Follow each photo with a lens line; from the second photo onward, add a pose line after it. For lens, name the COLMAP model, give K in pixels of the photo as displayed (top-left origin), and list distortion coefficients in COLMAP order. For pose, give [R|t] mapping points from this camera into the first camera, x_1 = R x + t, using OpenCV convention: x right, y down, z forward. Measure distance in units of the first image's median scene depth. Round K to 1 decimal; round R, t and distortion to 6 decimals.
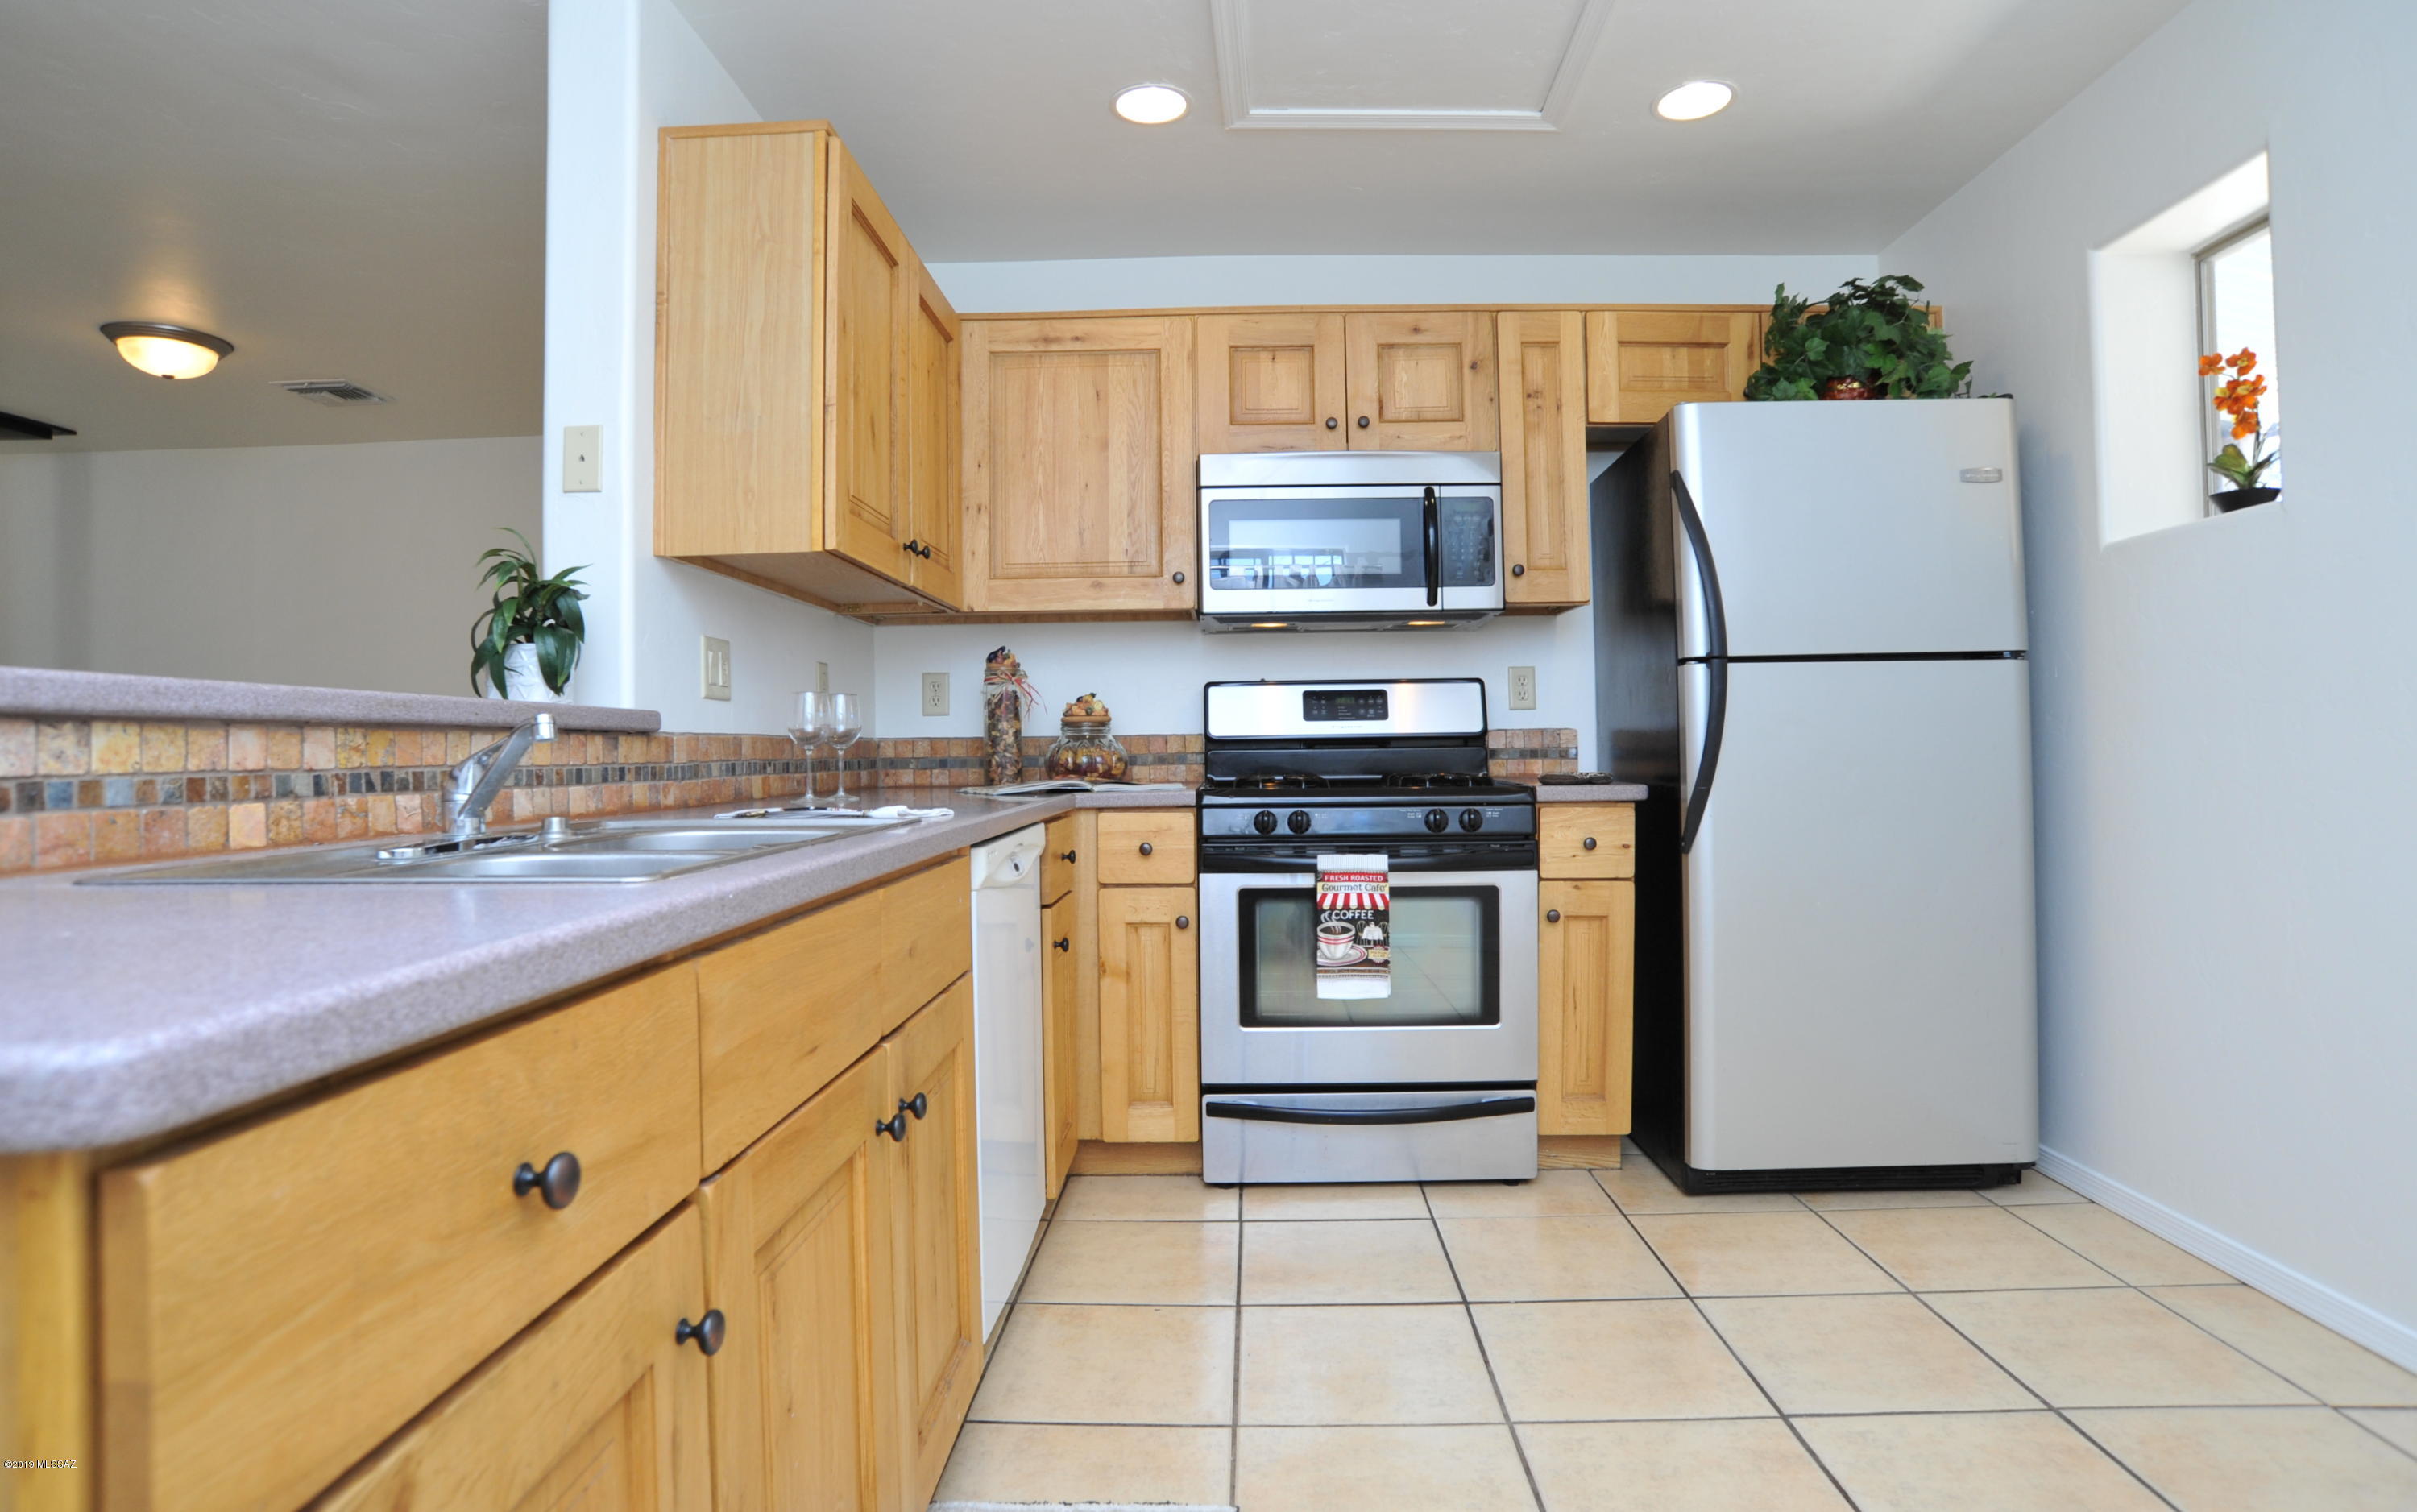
lens RADIAL K [[1261.2, 0, 1211.5], [0, 1261.2, 721.9], [0, 0, 1]] dist [-0.102066, 0.052513]
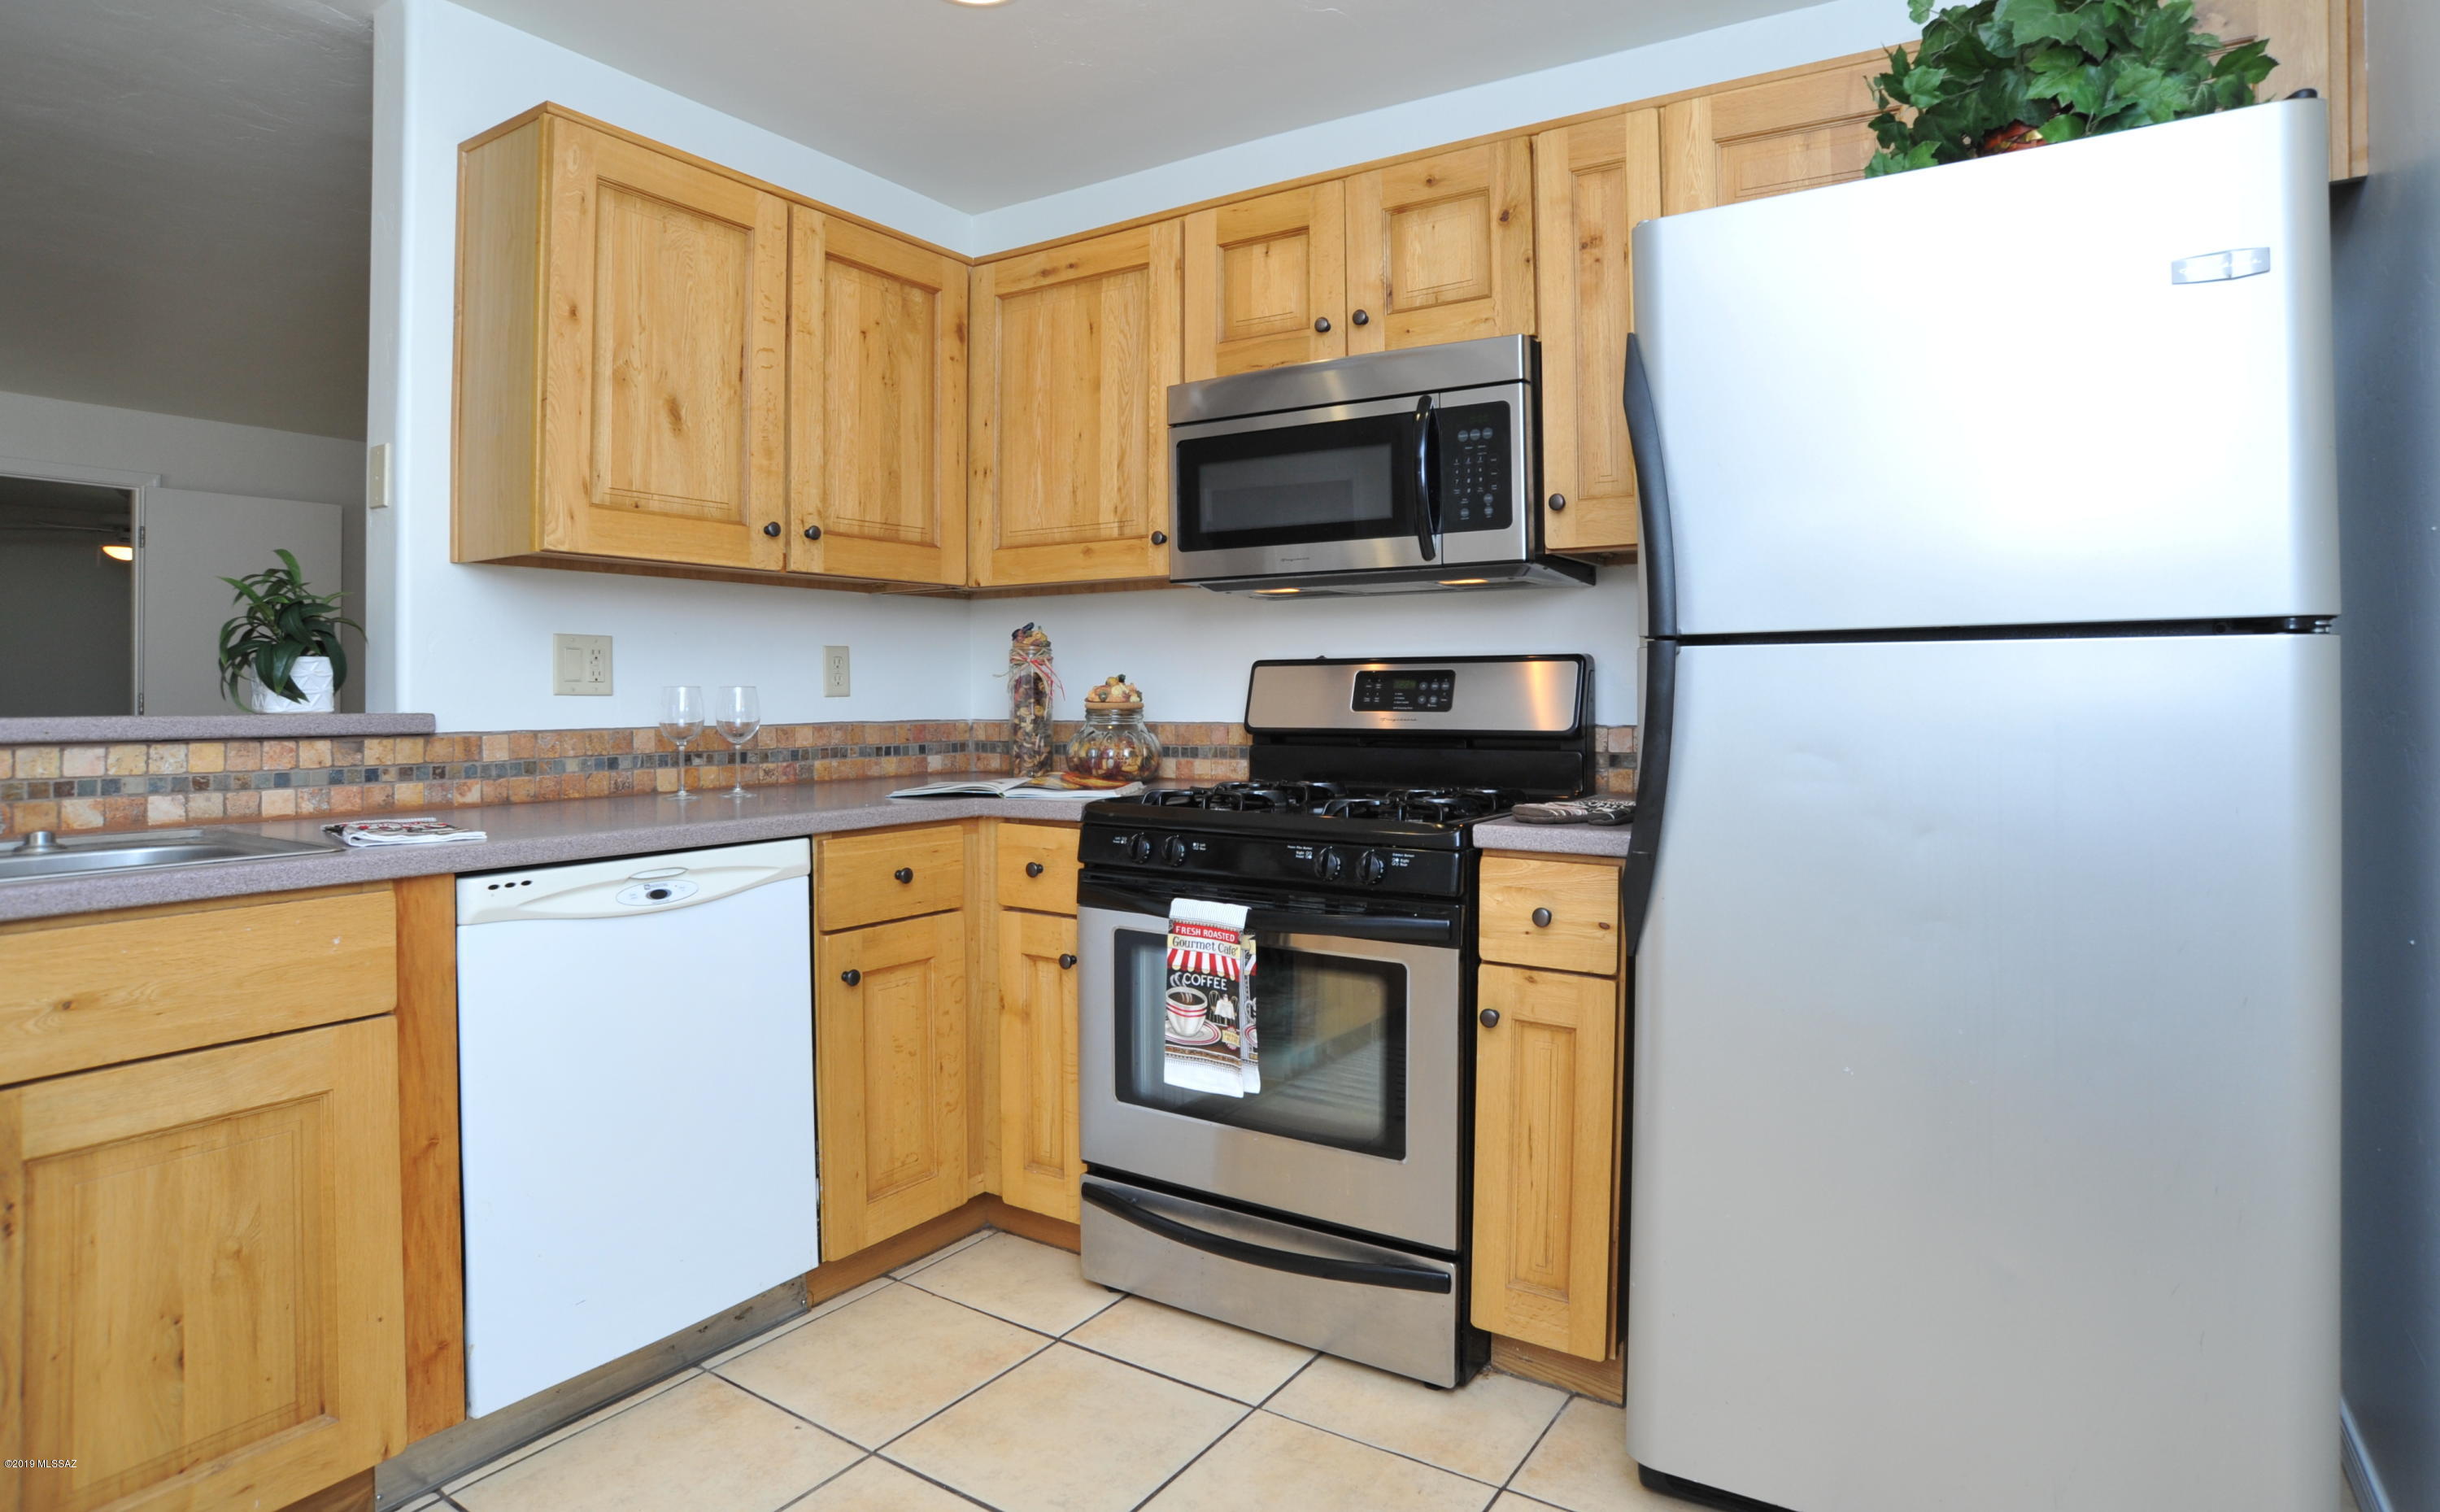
lens RADIAL K [[1302.5, 0, 1264.2], [0, 1302.5, 680.3], [0, 0, 1]] dist [-0.102885, 0.051472]
pose [[0.859947, 0.006087, -0.510347, 0.518101], [0.002609, 0.999863, 0.016322, -0.038984], [0.510376, -0.015368, 0.859814, 0.335034]]
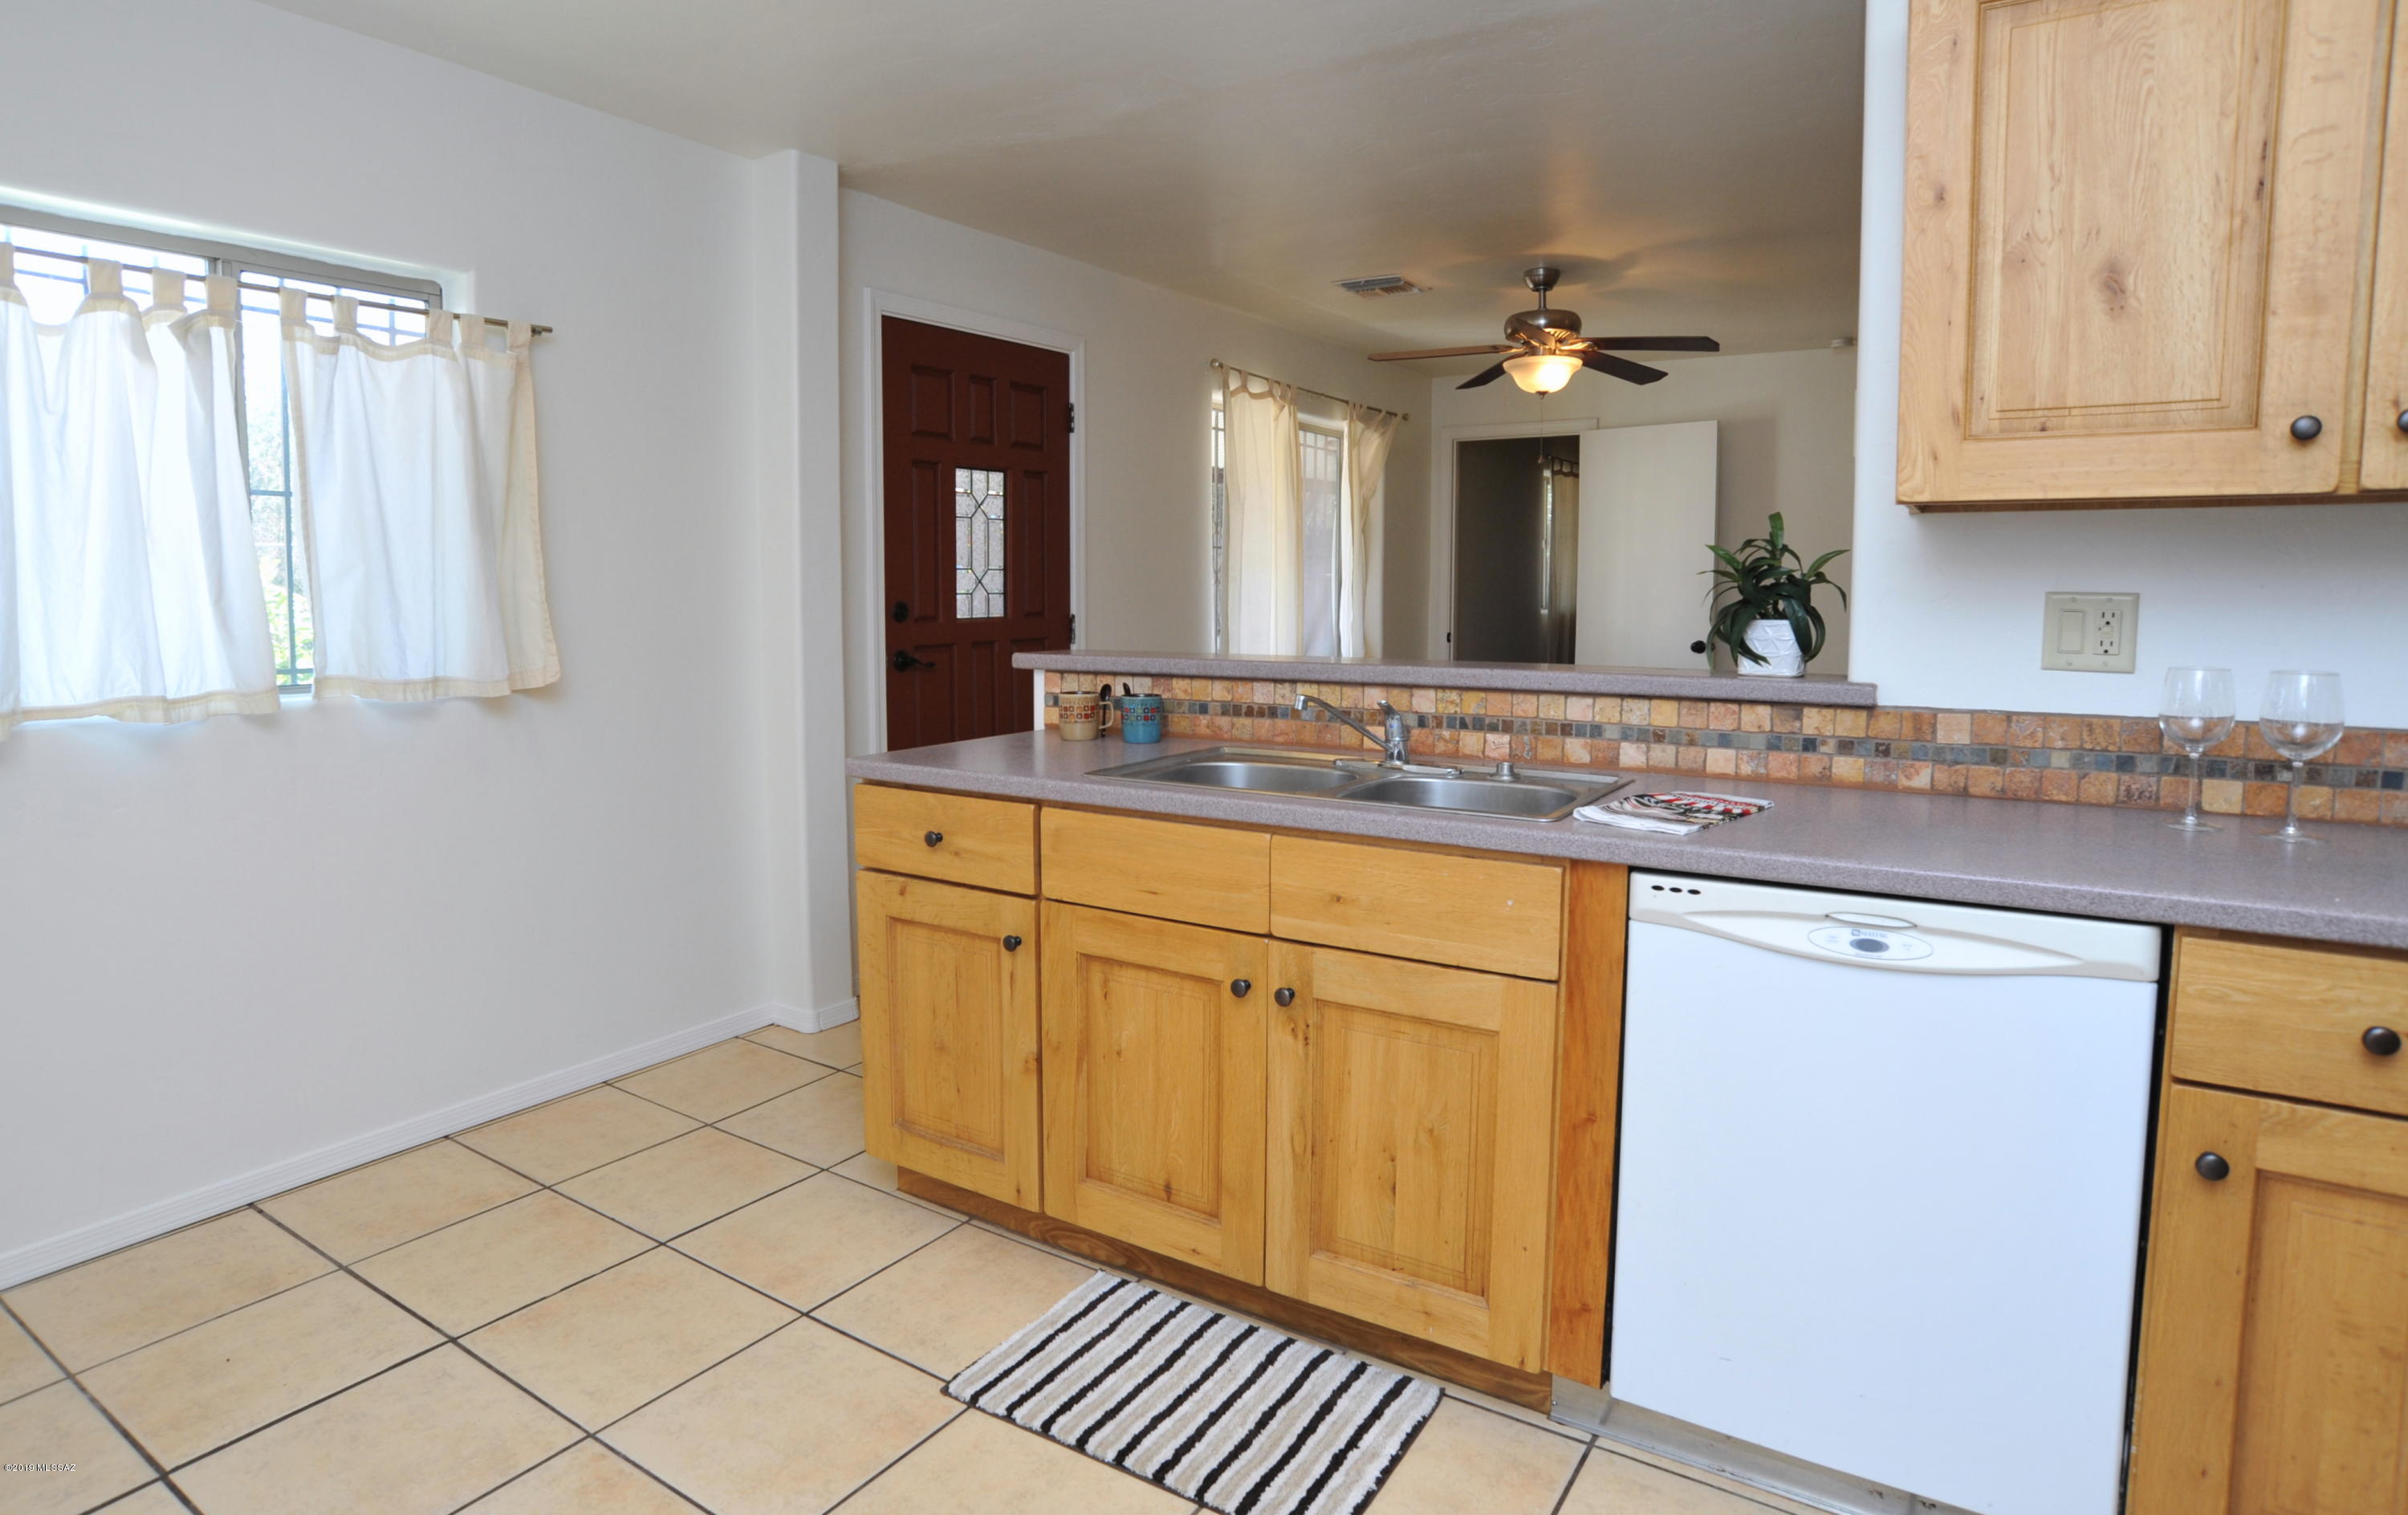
lens RADIAL K [[1304.3, 0, 1167.9], [0, 1304.3, 702.0], [0, 0, 1]] dist [-0.113006, 0.051563]
pose [[-0.533177, 0.092245, -0.840960, 0.488329], [0.028230, 0.995424, 0.091289, -0.074080], [0.845533, 0.024933, -0.533341, 0.792213]]
